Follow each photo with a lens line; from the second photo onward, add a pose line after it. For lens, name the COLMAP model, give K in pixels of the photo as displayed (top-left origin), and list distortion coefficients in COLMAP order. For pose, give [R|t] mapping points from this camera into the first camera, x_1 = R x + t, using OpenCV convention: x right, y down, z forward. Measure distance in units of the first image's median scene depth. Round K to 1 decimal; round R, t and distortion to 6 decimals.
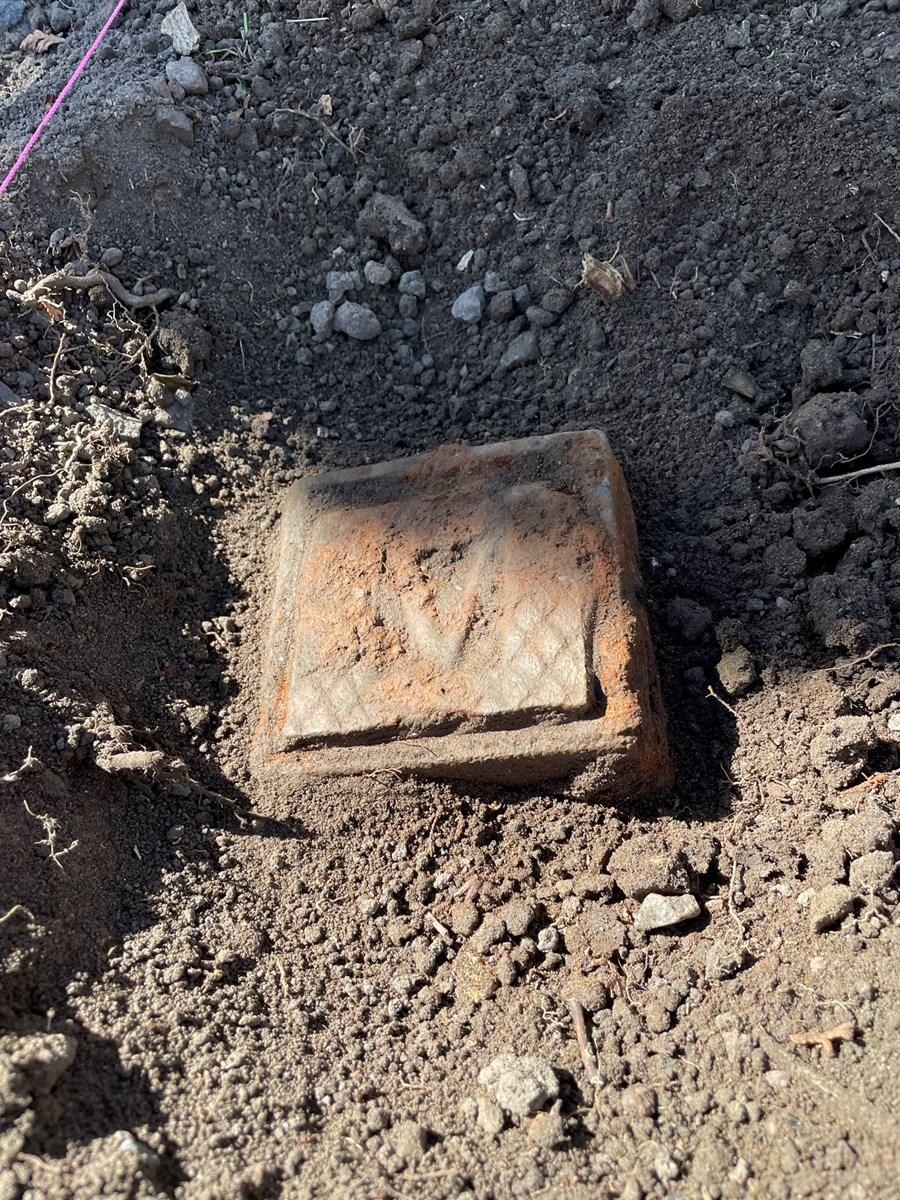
lens RADIAL K [[901.4, 0, 450.0], [0, 901.4, 600.0], [0, 0, 1]] dist [0.085460, -0.110224]
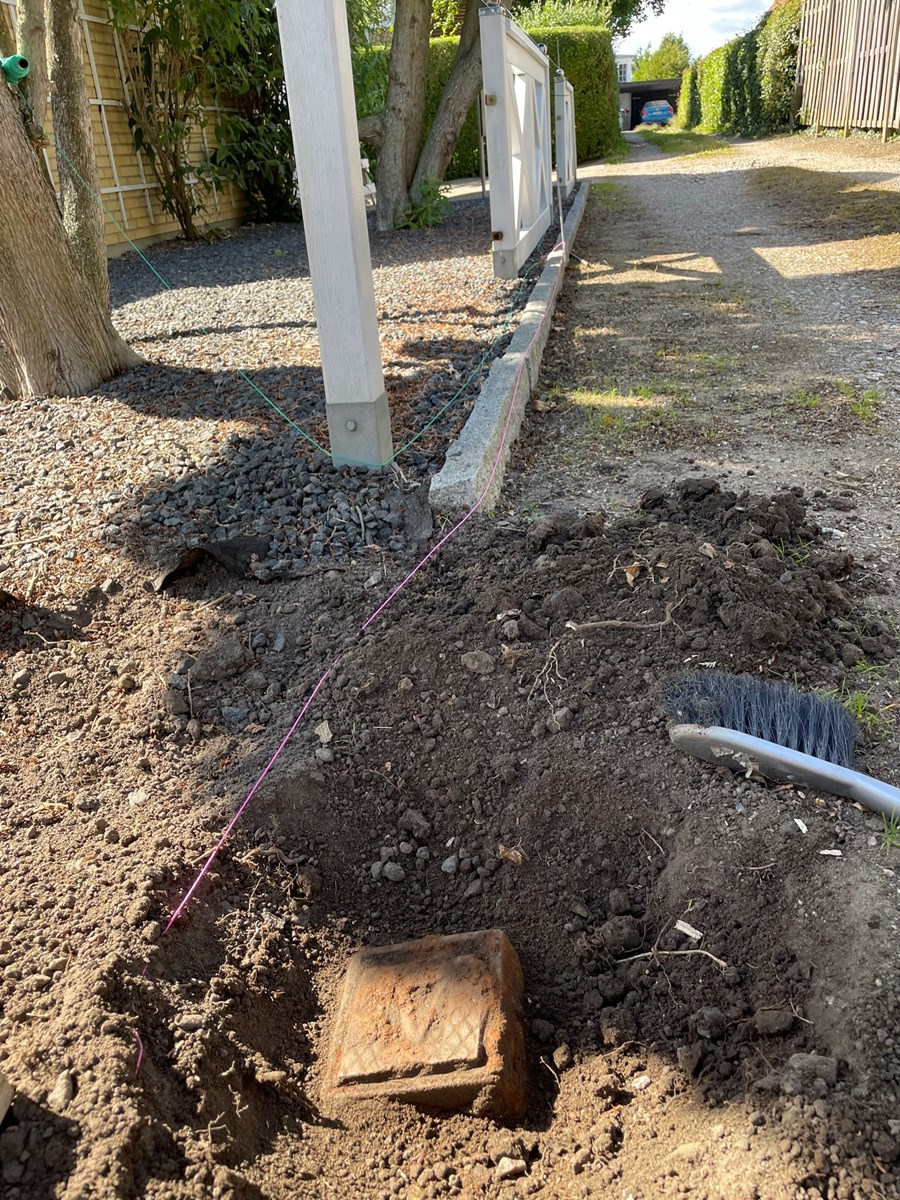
lens RADIAL K [[901.4, 0, 450.0], [0, 901.4, 600.0], [0, 0, 1]] dist [0.085460, -0.110224]
pose [[0.997025, 0.000604, -0.077083, 0.223527], [-0.041438, 0.847399, -0.529338, 0.306181], [0.065000, 0.530957, 0.844902, -1.278194]]
